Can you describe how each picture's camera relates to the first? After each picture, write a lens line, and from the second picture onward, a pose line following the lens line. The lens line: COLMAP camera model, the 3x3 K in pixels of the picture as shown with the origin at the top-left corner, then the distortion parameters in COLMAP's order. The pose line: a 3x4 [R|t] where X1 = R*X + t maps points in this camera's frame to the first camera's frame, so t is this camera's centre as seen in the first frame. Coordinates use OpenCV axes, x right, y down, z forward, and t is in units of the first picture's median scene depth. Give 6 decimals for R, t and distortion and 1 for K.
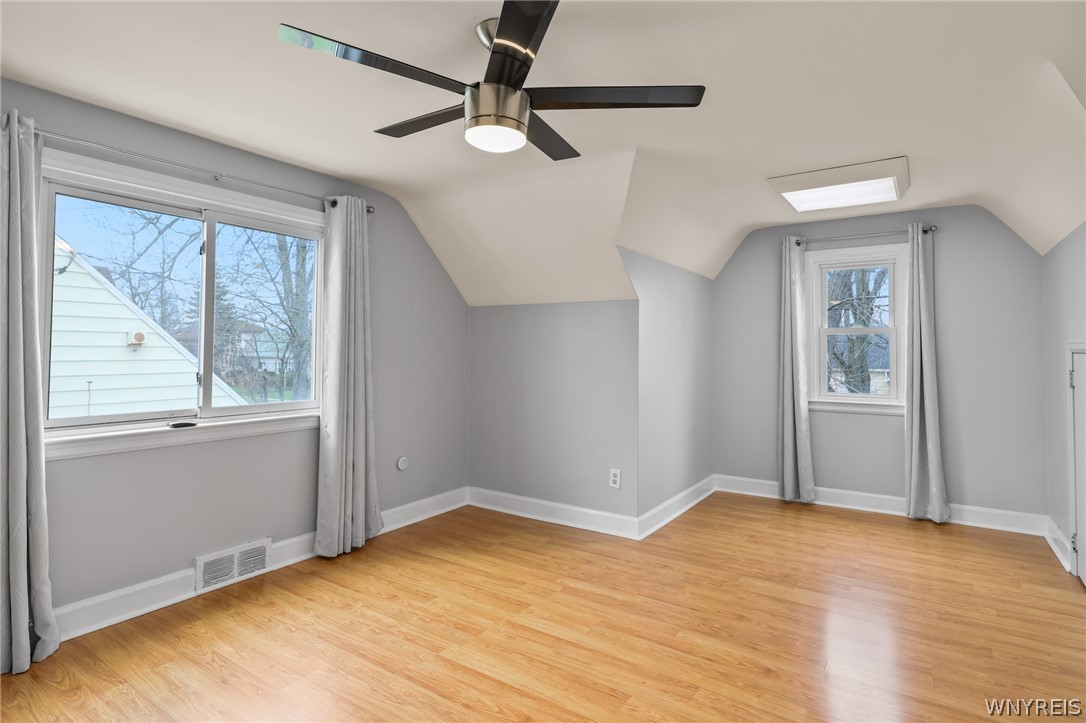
lens RADIAL K [[559.8, 0, 524.8], [0, 559.8, 341.4], [0, 0, 1]] dist [0.010669, 0.000952]
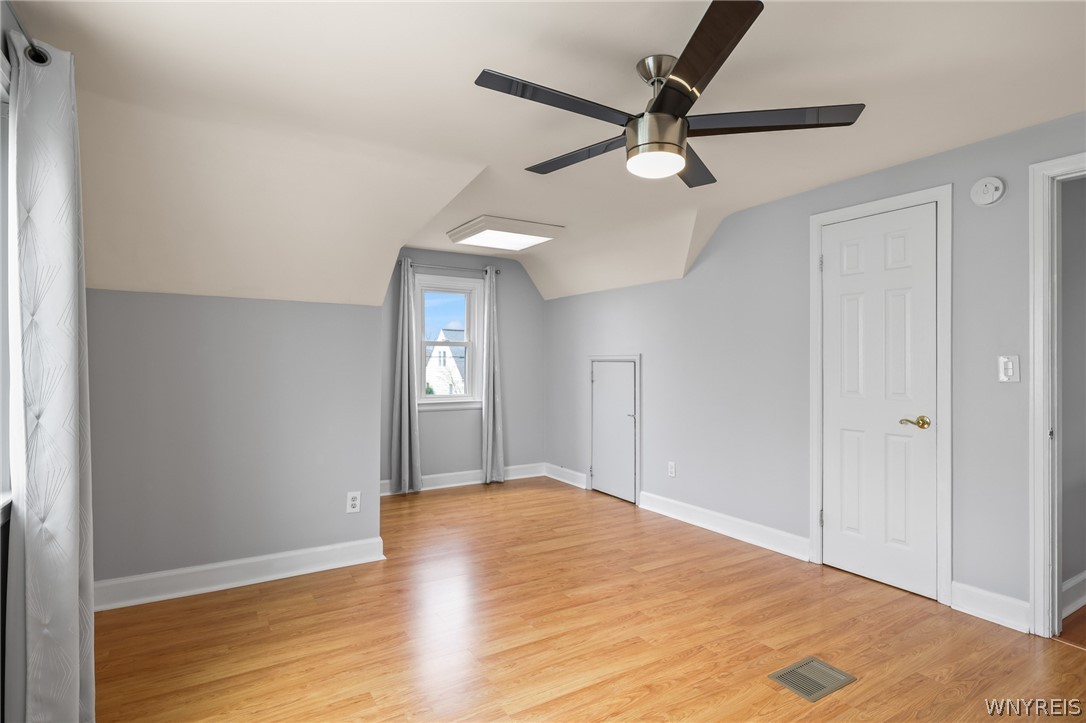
lens RADIAL K [[559.8, 0, 542.8], [0, 559.8, 360.6], [0, 0, 1]] dist [0.010669, 0.000952]
pose [[0.407282, -0.000715, 0.913302, -0.625673], [-0.019477, 0.999765, 0.009468, 0.002421], [-0.913095, -0.021644, 0.407172, 0.415933]]
